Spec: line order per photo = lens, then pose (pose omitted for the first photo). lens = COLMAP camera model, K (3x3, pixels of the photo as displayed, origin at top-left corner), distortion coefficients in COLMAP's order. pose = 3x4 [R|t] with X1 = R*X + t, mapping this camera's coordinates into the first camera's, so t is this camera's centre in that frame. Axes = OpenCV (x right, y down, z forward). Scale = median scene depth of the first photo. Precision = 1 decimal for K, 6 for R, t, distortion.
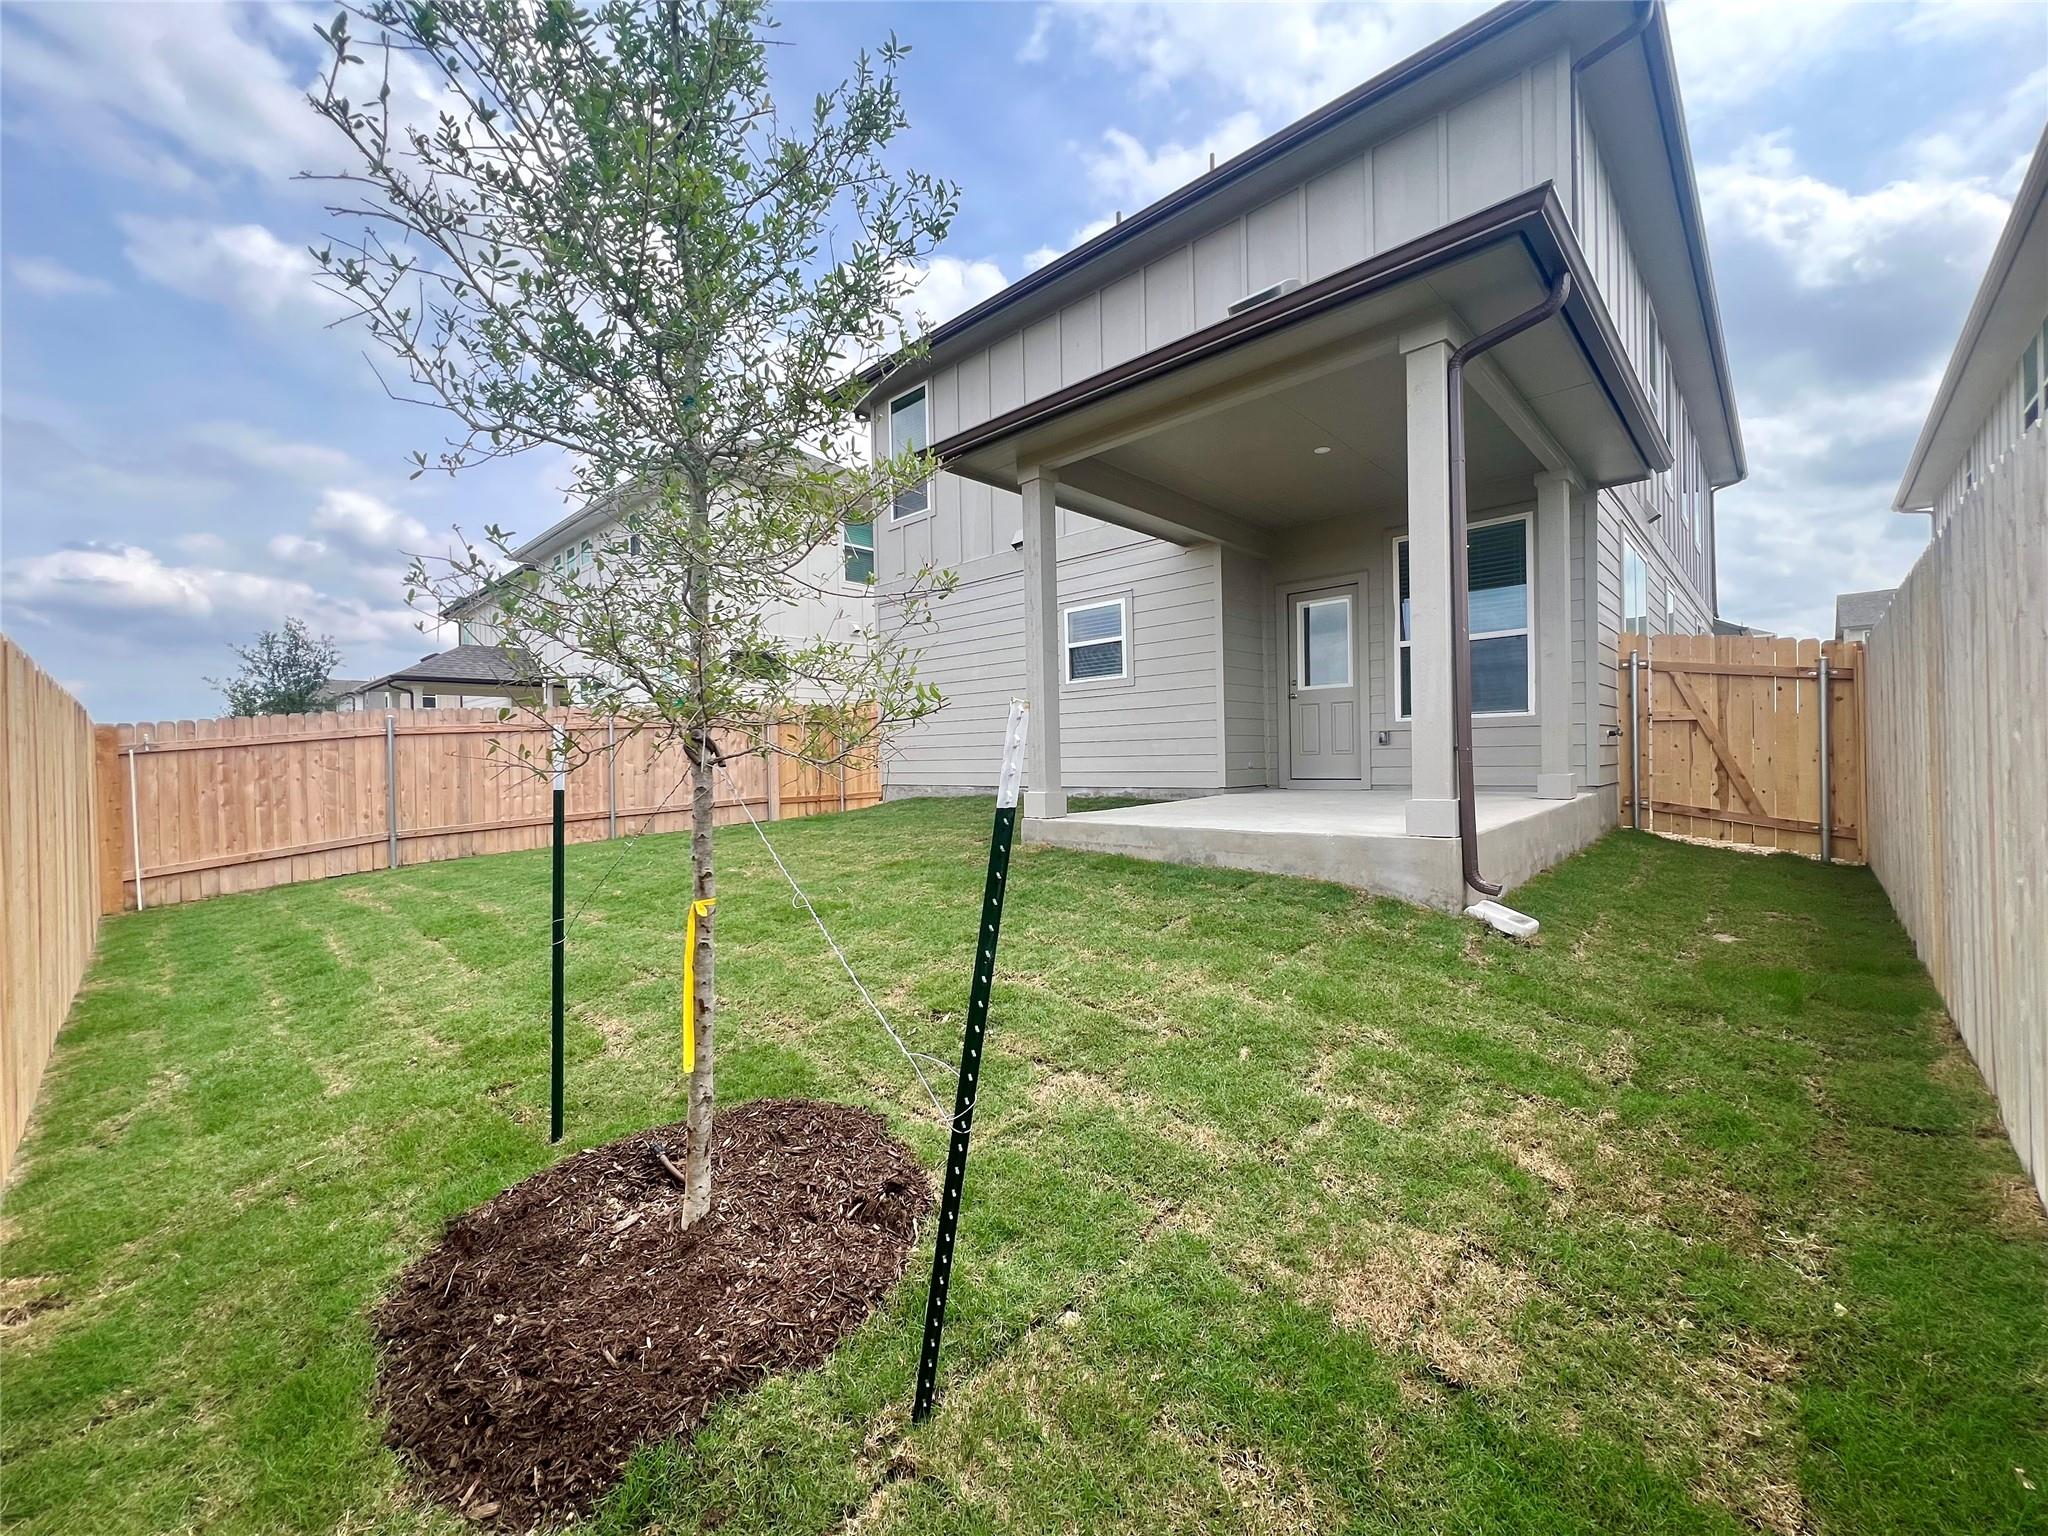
lens RADIAL K [[826.4, 0, 1025.3], [0, 826.4, 757.0], [0, 0, 1]] dist [0.000143, 0.000048]
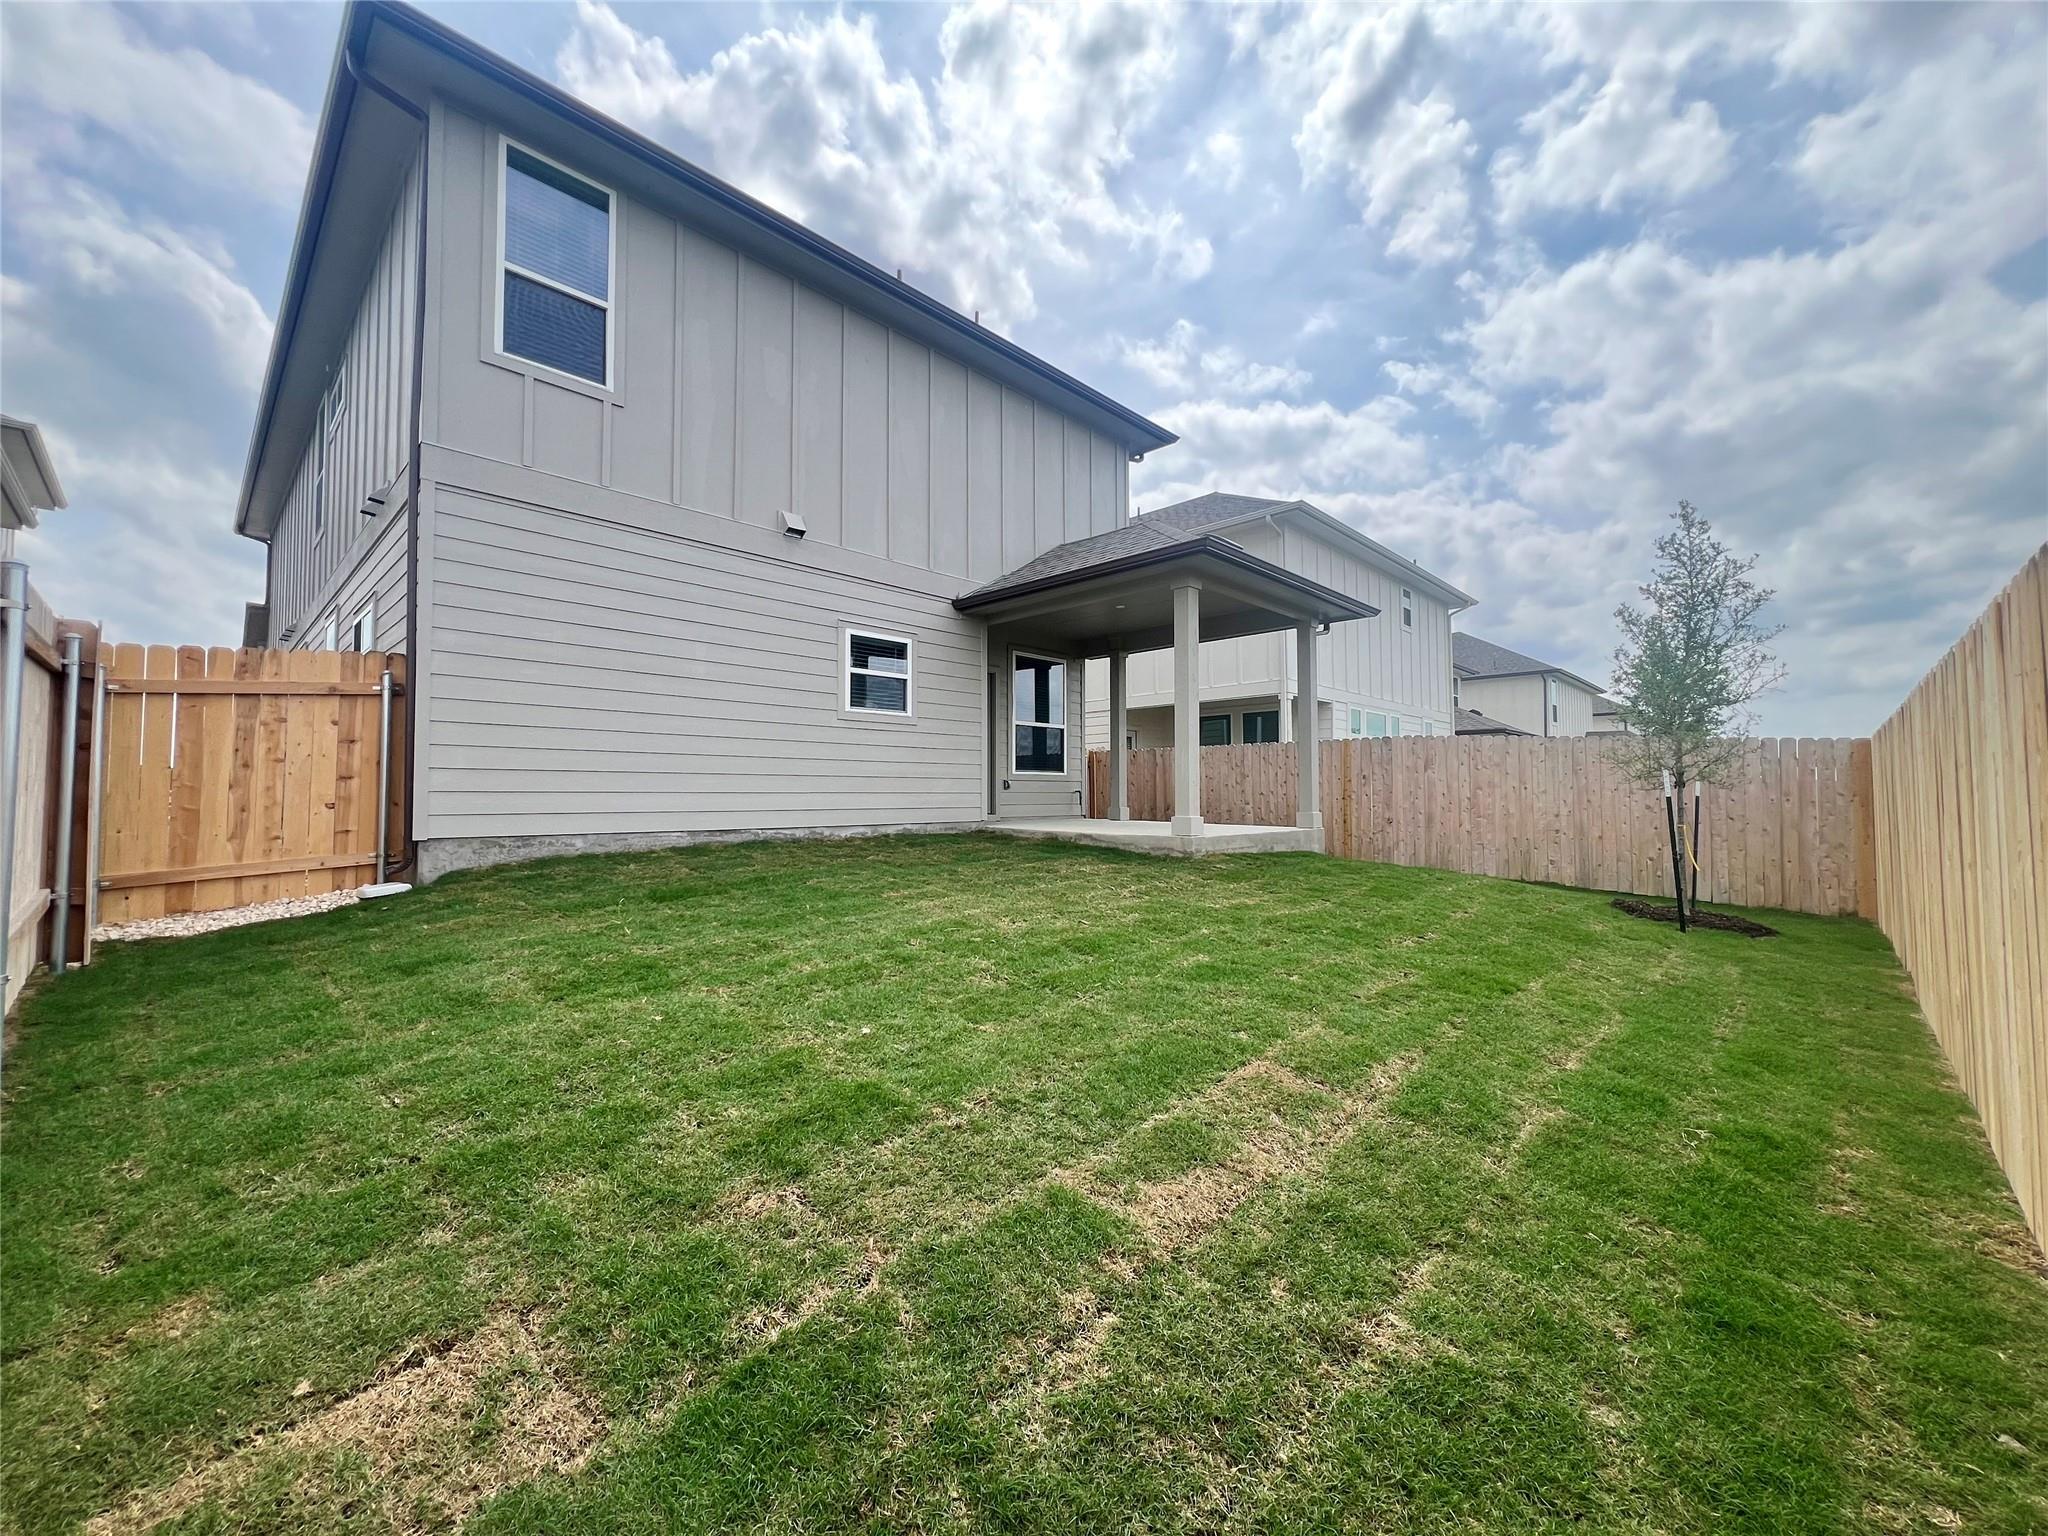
lens RADIAL K [[826.4, 0, 1025.7], [0, 826.4, 770.9], [0, 0, 1]] dist [0.000143, 0.000048]
pose [[0.020834, 0.059525, 0.998009, -0.836466], [0.010418, 0.998159, -0.059752, 0.031428], [-0.999729, 0.011642, 0.020176, 0.793747]]
